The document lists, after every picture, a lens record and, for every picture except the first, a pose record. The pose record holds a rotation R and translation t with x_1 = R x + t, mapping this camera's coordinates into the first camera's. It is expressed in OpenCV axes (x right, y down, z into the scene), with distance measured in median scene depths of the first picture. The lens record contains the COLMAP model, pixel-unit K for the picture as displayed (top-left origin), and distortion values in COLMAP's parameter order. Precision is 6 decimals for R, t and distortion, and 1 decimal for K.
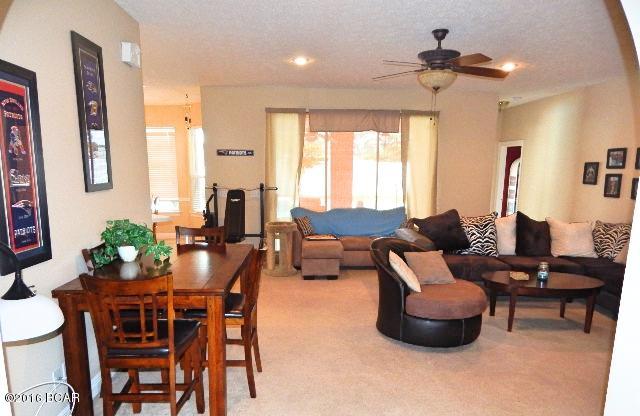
lens RADIAL K [[418.1, 0, 319.0], [0, 418.1, 243.7], [0, 0, 1]] dist [-0.000257, 0.003525]
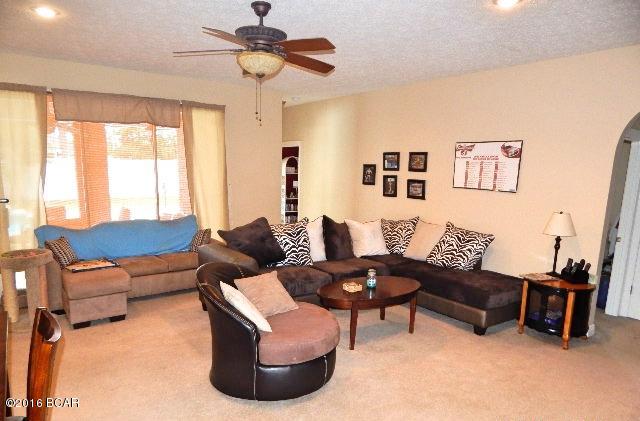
lens RADIAL K [[425.1, 0, 319.1], [0, 425.1, 238.2], [0, 0, 1]] dist [0.008598, -0.000011]
pose [[0.840528, -0.089846, 0.534266, -0.062325], [0.094715, 0.995335, 0.018374, -0.043240], [-0.533424, 0.035159, 0.845117, 0.173643]]
